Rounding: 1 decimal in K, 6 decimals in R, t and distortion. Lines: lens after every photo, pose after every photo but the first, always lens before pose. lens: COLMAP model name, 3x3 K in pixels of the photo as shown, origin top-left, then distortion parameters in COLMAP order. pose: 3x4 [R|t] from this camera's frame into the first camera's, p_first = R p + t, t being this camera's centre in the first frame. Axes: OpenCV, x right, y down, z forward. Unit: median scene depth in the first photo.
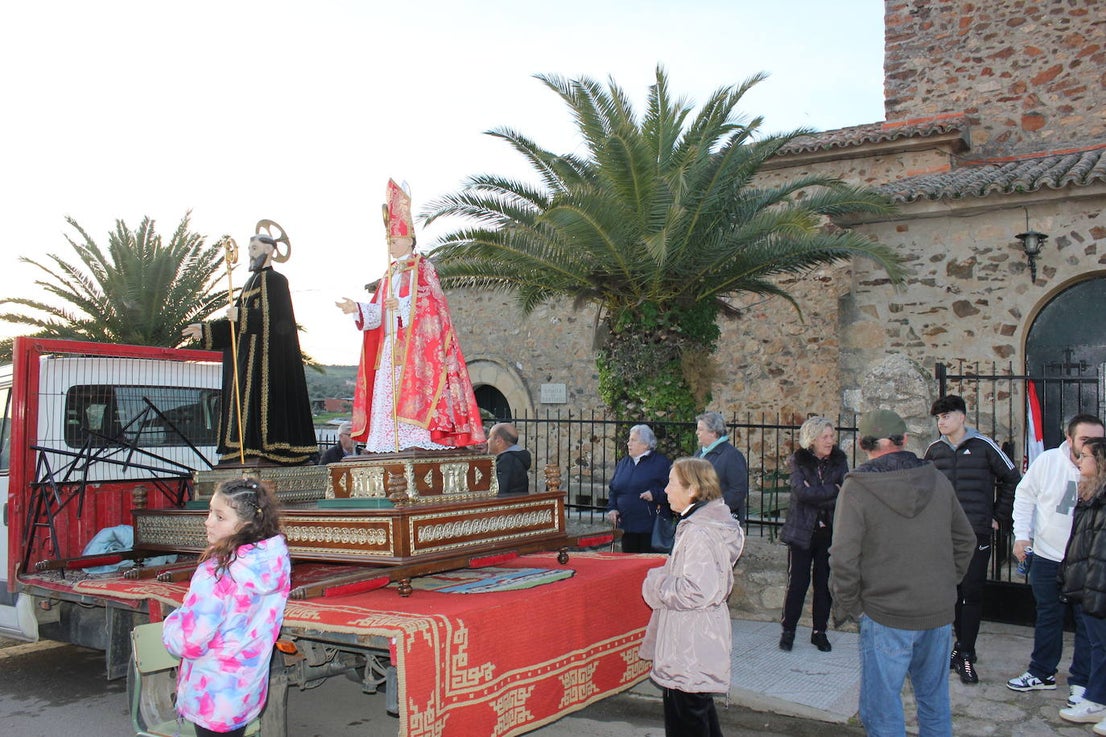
lens RADIAL K [[1006.1, 0, 553.0], [0, 1006.1, 368.5], [0, 0, 1]] dist [-0.131492, 0.110948]
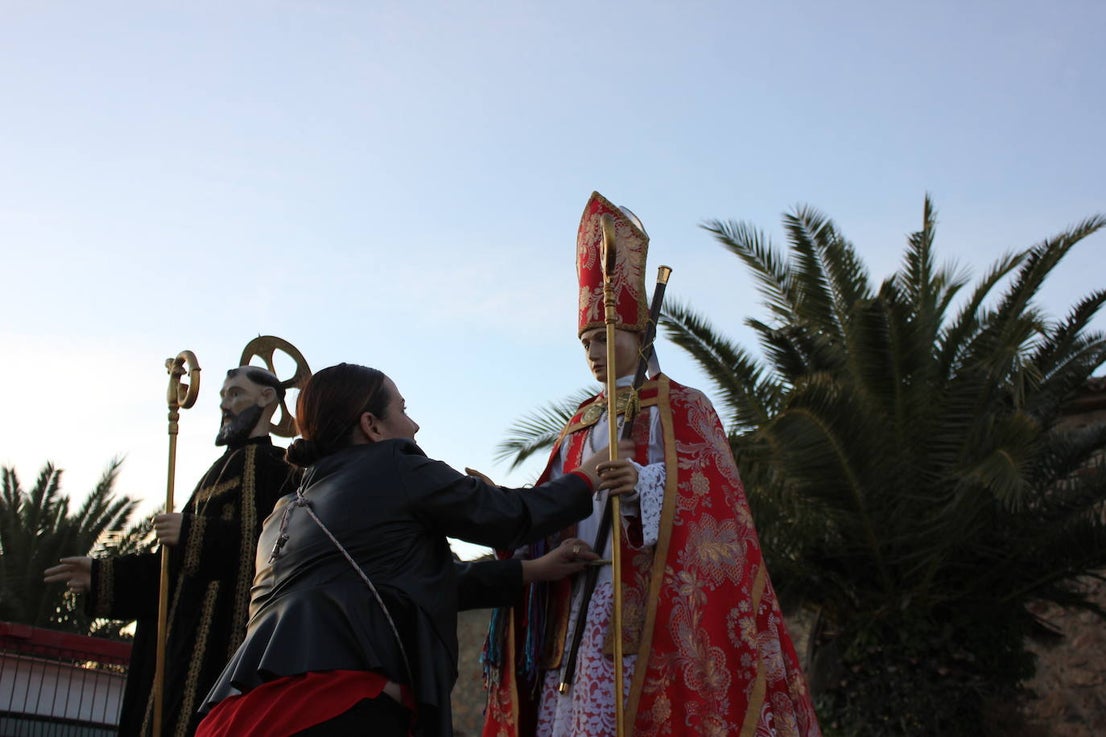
lens RADIAL K [[1217.0, 0, 536.3], [0, 1217.0, 367.1], [0, 0, 1]] dist [-0.114070, 0.161302]
pose [[0.999187, 0.029847, -0.027107, -0.099755], [-0.036664, 0.952338, -0.302835, 0.017225], [0.016776, 0.303583, 0.952657, 0.318499]]
